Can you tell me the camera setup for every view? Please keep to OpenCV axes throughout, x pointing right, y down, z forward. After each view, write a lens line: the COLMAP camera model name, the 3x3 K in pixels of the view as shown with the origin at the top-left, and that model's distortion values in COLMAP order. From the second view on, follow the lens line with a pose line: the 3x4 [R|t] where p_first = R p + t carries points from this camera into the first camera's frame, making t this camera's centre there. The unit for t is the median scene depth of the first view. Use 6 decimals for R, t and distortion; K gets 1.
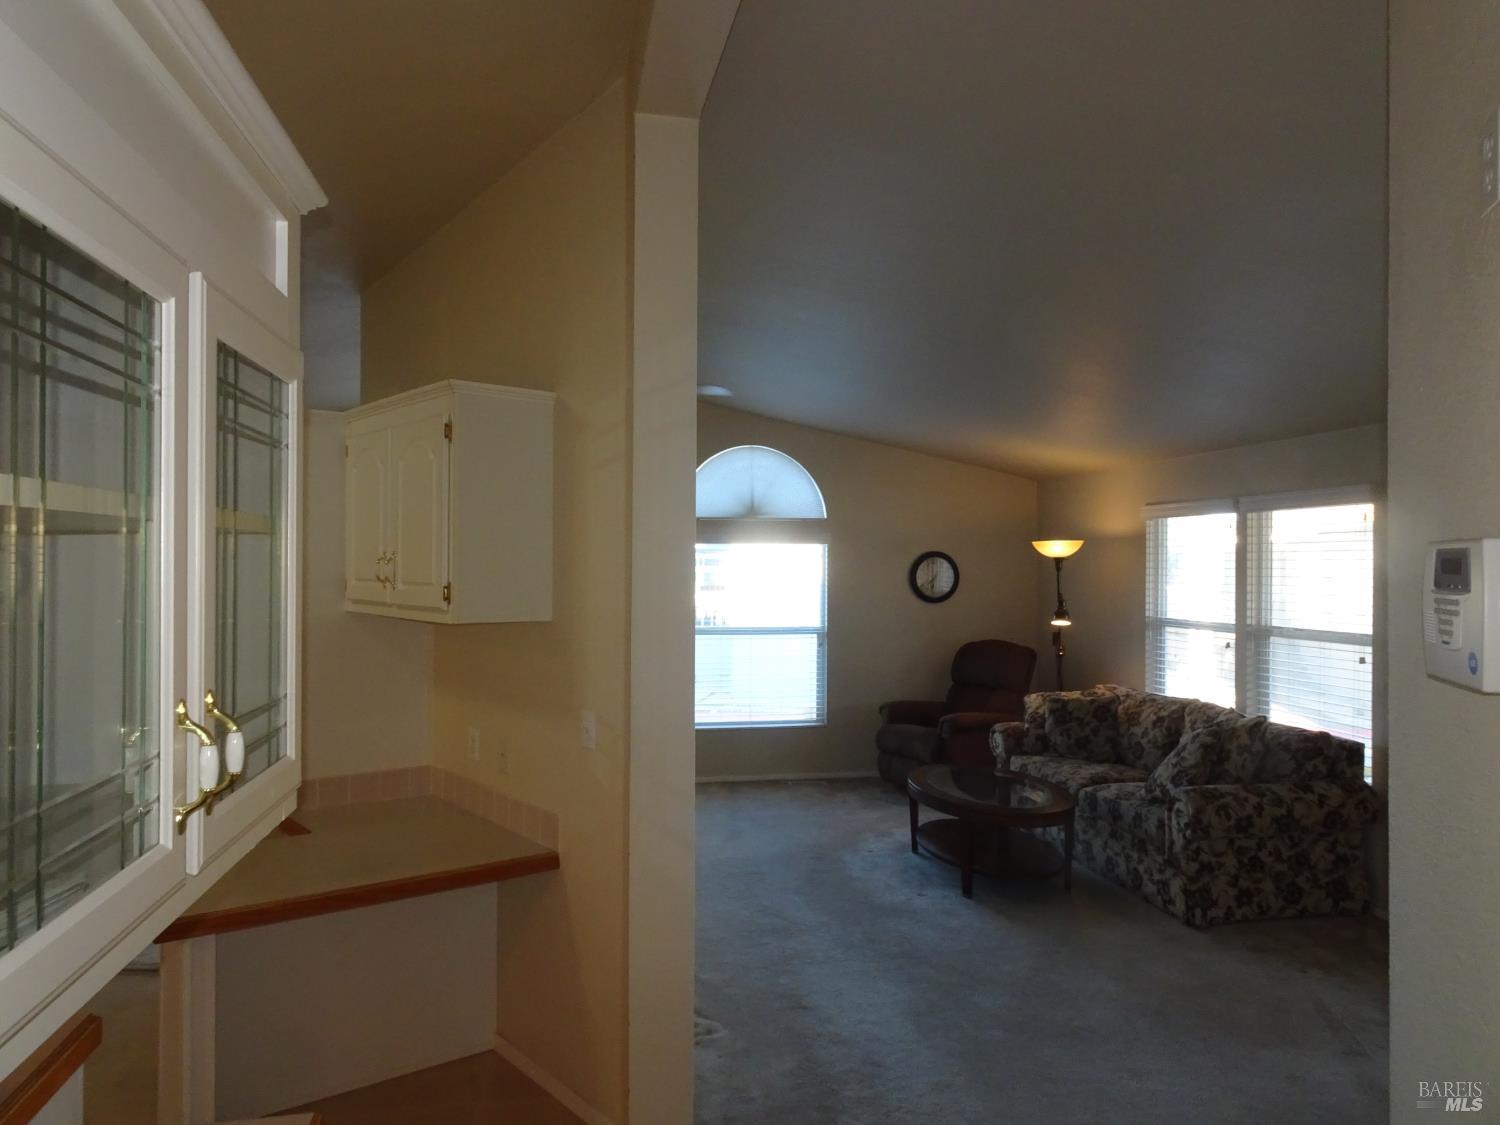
lens RADIAL K [[1072.8, 0, 750.0], [0, 1072.8, 562.5], [0, 0, 1]] dist [0.010565, -0.001048]
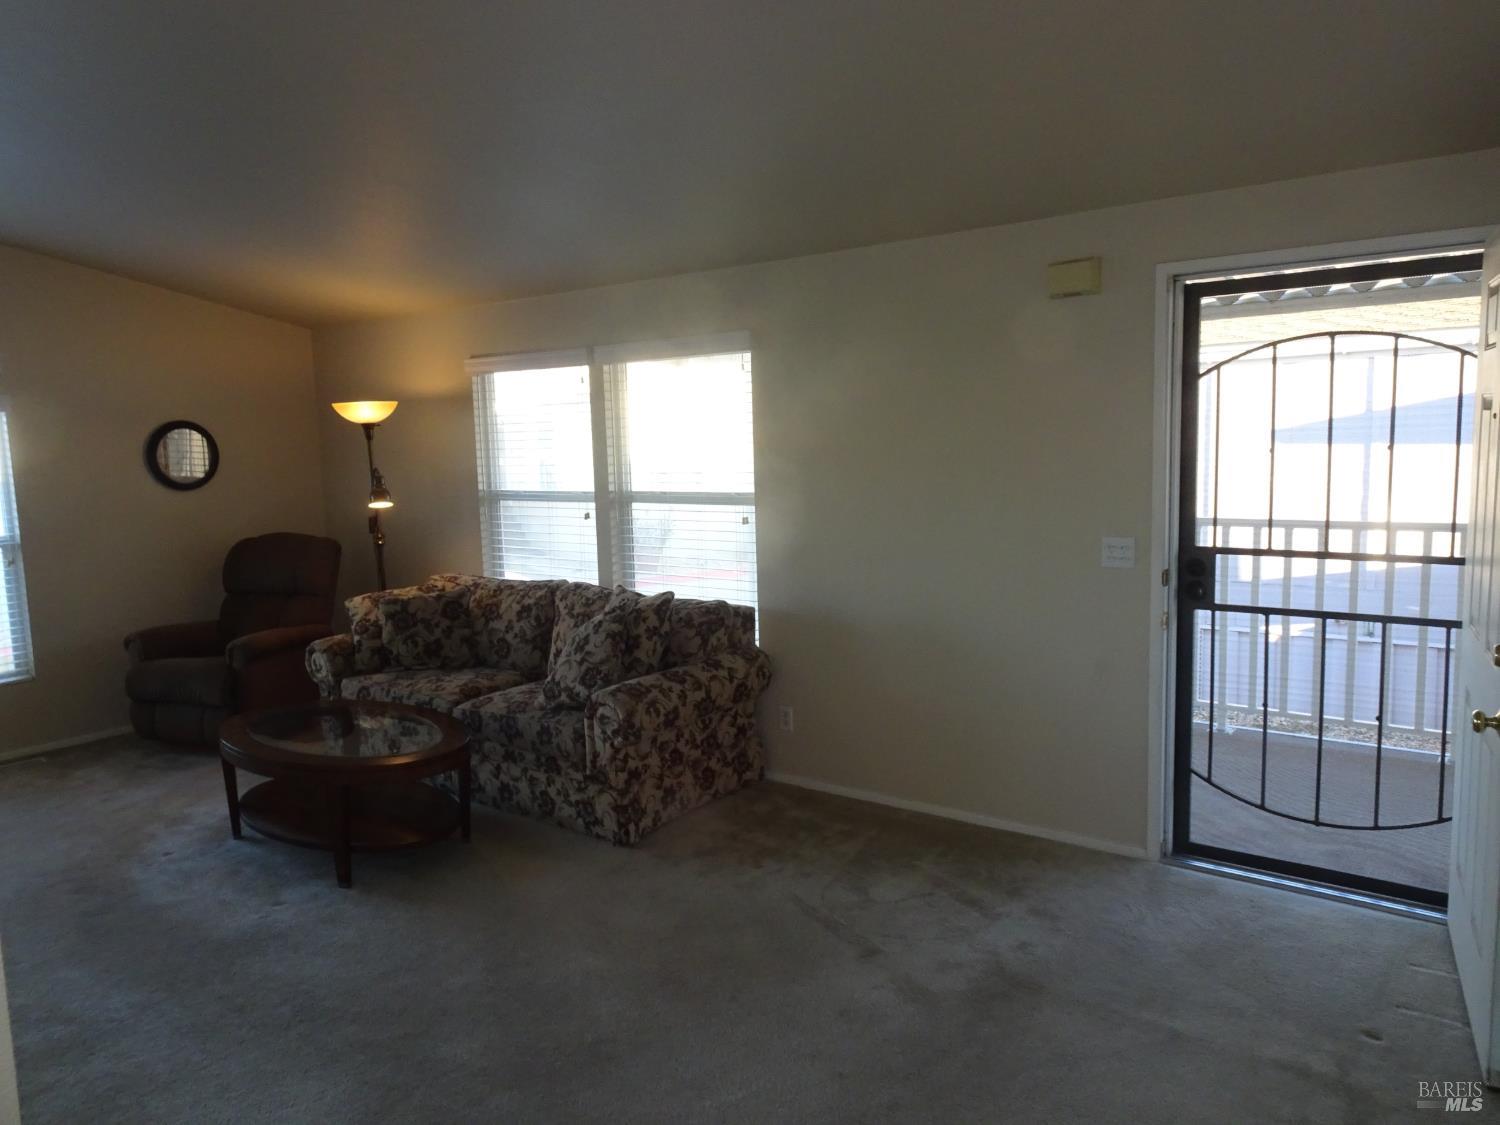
lens RADIAL K [[1072.8, 0, 750.0], [0, 1072.8, 562.5], [0, 0, 1]] dist [0.010565, -0.001048]
pose [[0.747693, -0.106887, 0.655385, -0.046872], [0.031734, 0.991584, 0.125514, 0.008930], [-0.663286, -0.073048, 0.744793, 0.279595]]
